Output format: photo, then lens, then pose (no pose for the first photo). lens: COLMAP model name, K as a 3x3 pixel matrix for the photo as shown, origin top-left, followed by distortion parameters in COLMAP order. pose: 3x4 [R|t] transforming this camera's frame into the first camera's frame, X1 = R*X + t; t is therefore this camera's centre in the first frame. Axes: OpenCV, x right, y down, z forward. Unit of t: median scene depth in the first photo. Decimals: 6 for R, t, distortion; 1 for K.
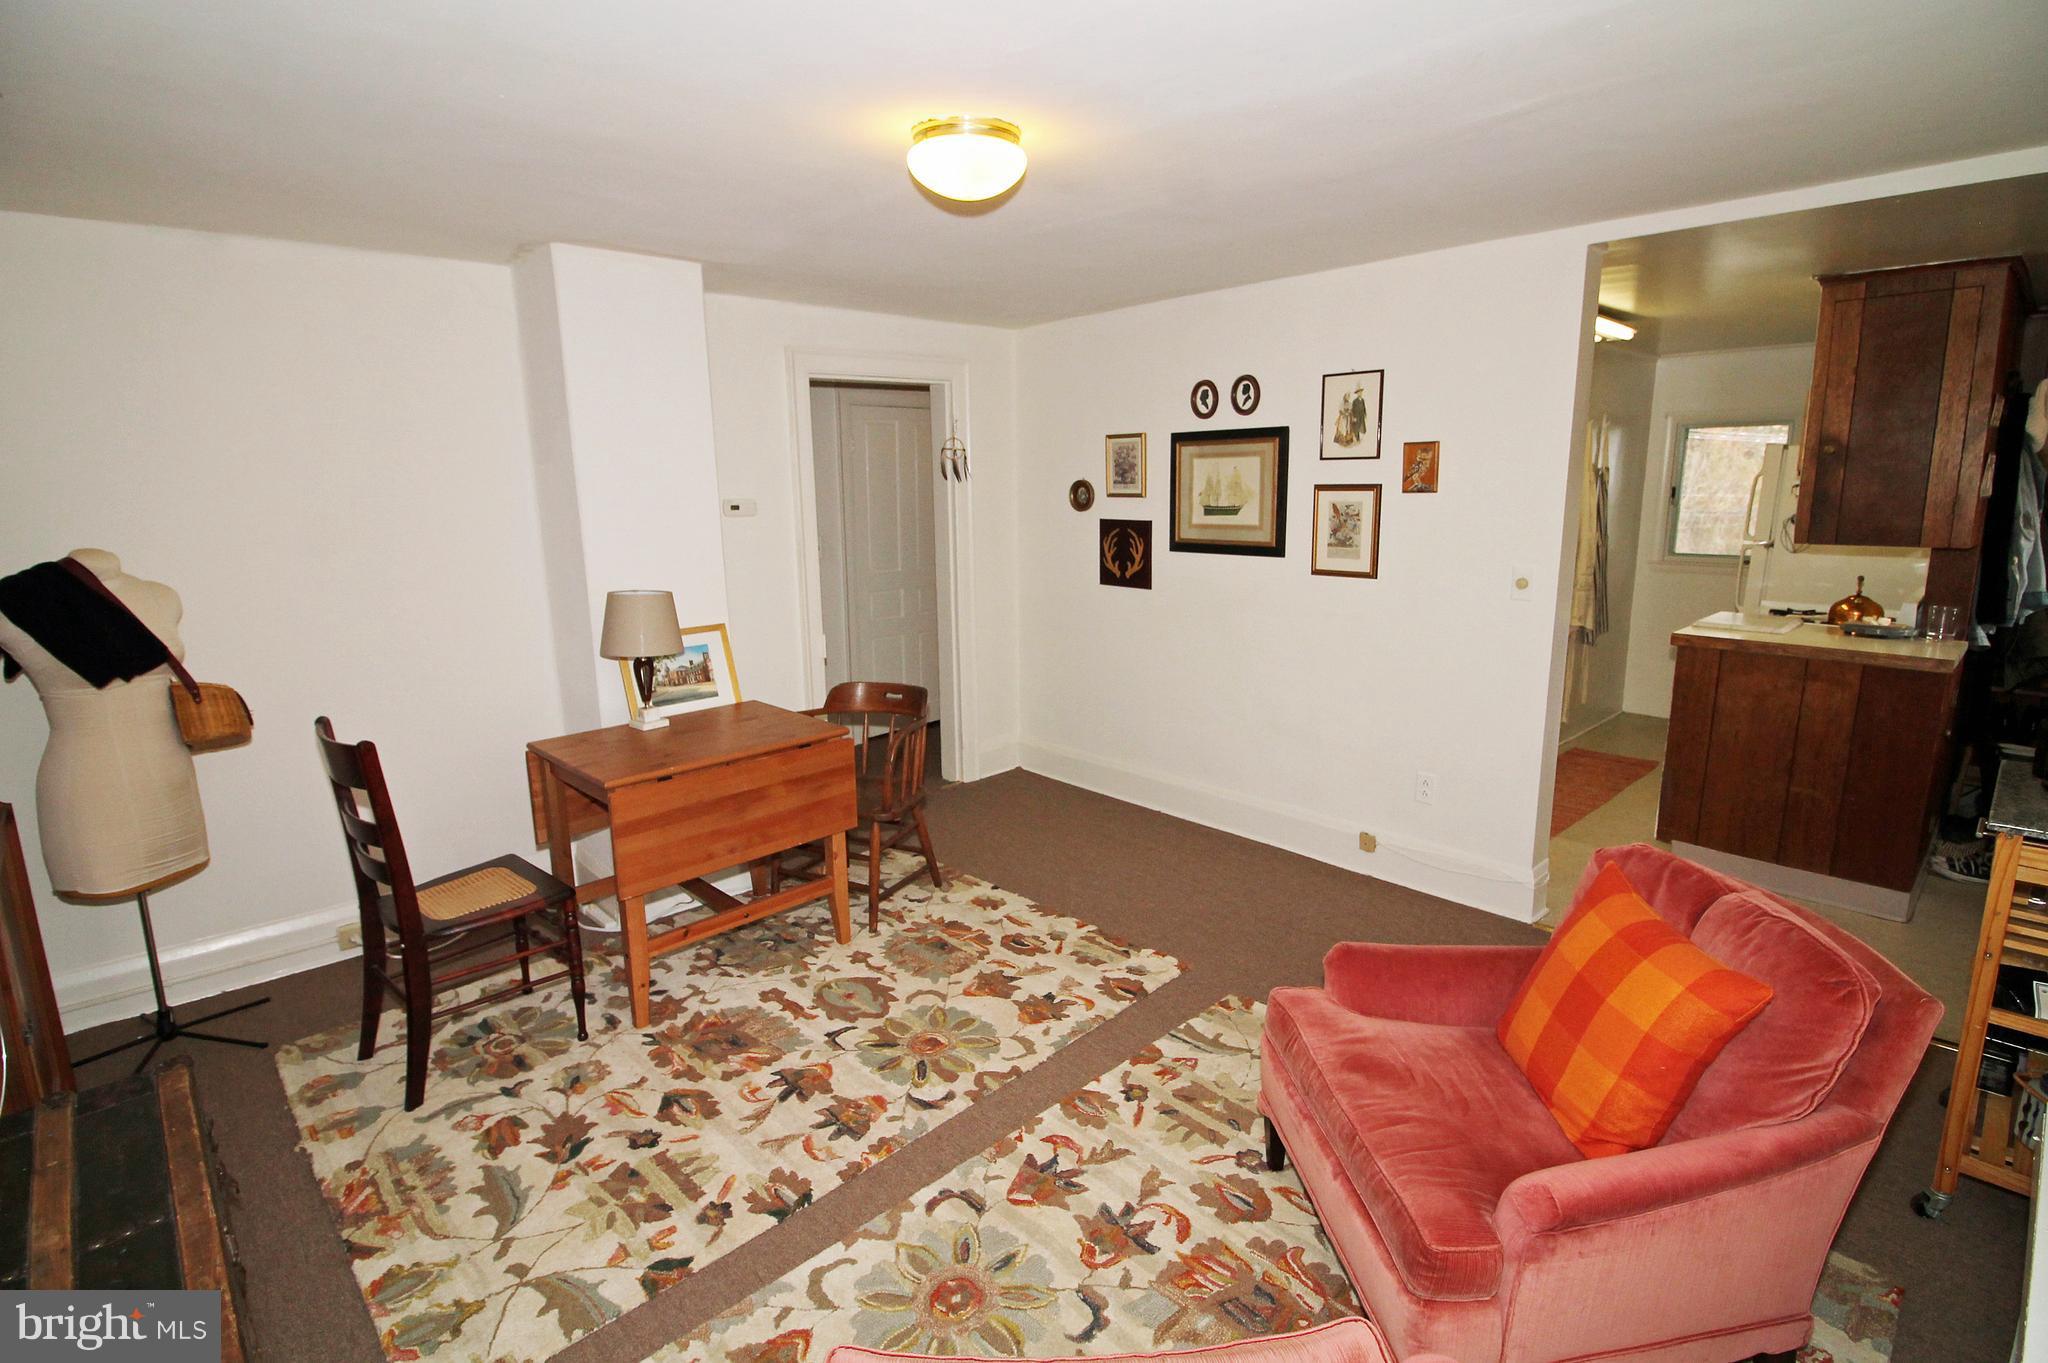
lens RADIAL K [[963.5, 0, 1031.6], [0, 963.5, 671.9], [0, 0, 1]] dist [-0.001943, -0.002692]
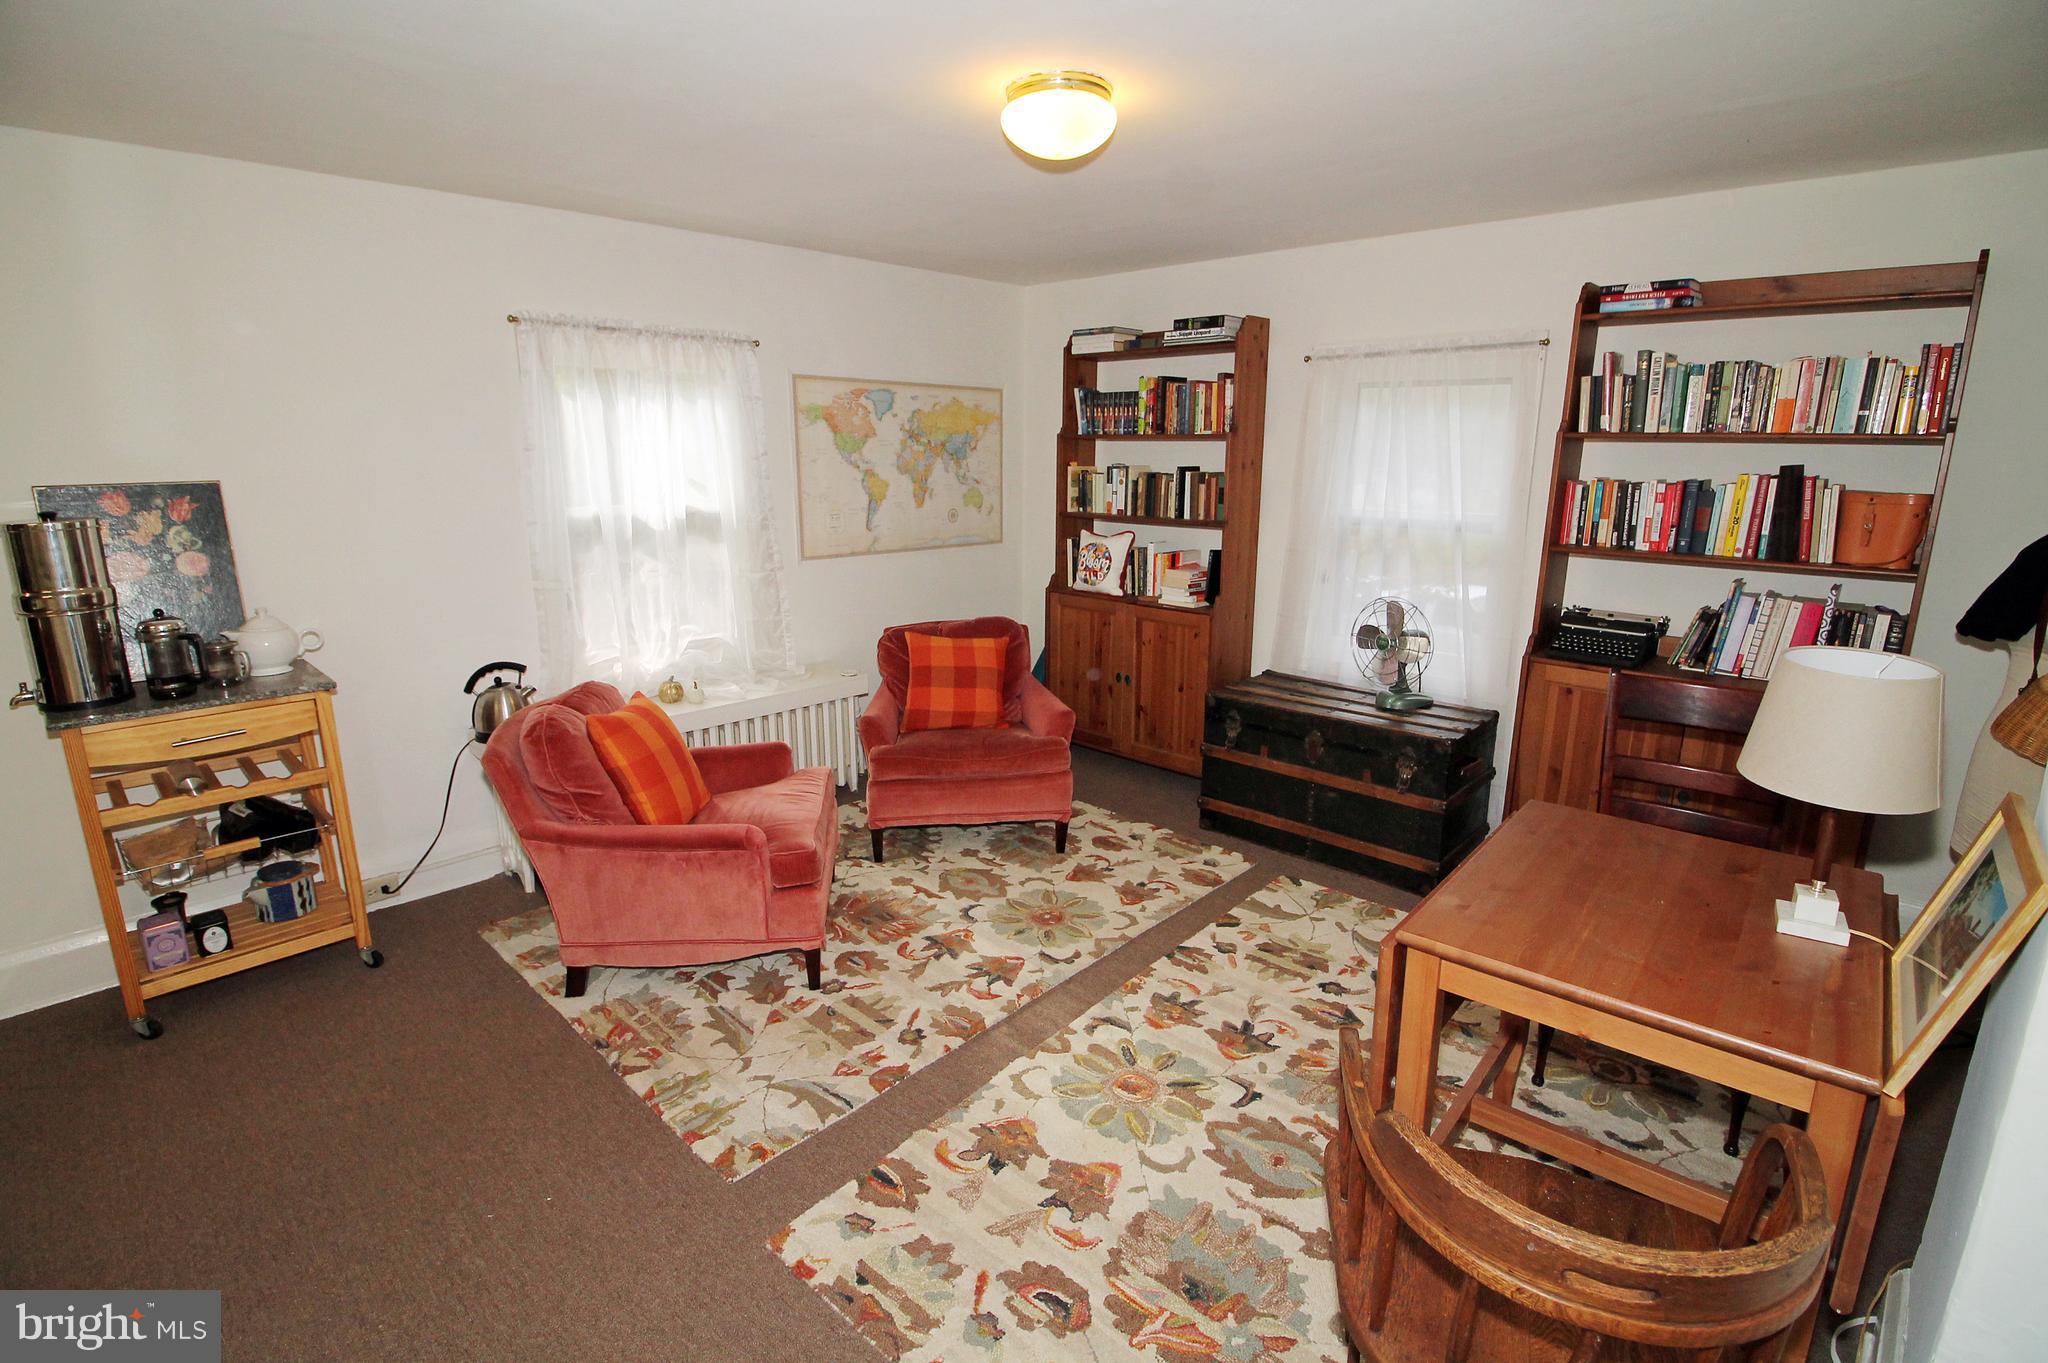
lens RADIAL K [[963.5, 0, 1036.8], [0, 963.5, 673.6], [0, 0, 1]] dist [-0.001943, -0.002692]
pose [[-0.997532, 0.028394, -0.064220, 0.023804], [-0.001223, 0.907426, 0.420211, -0.288806], [0.070206, 0.419252, -0.905151, 1.471309]]
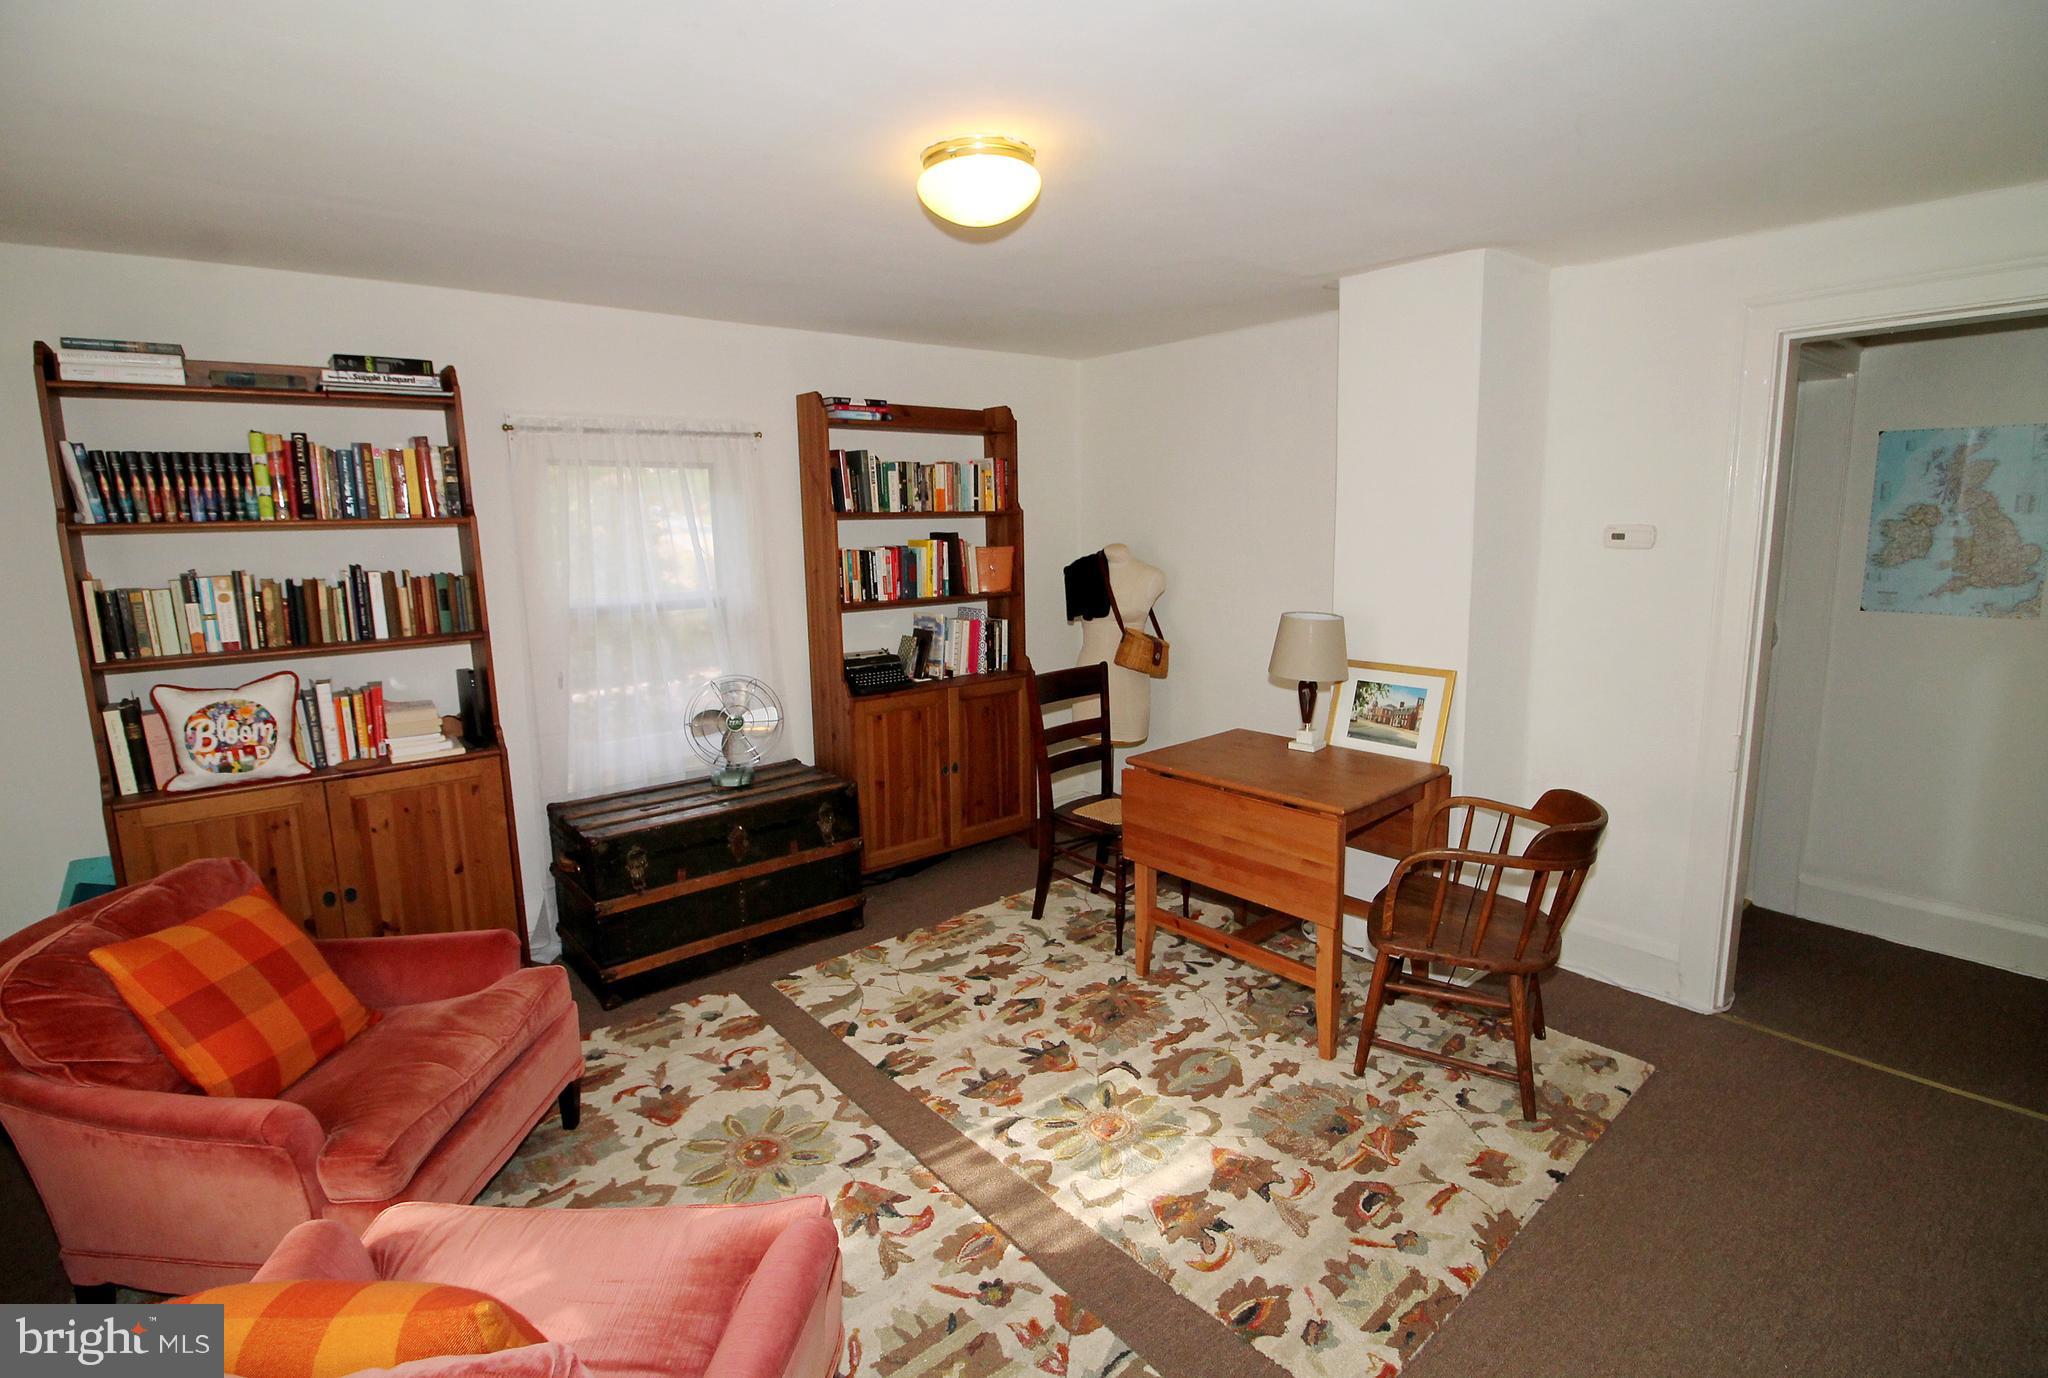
lens RADIAL K [[968.4, 0, 1035.5], [0, 968.4, 684.1], [0, 0, 1]] dist [-0.011385, -0.001646]
pose [[-0.058879, 0.188706, -0.980267, 0.647926], [-0.180065, 0.963856, 0.196362, -0.168392], [0.981891, 0.188073, -0.022771, 0.790745]]
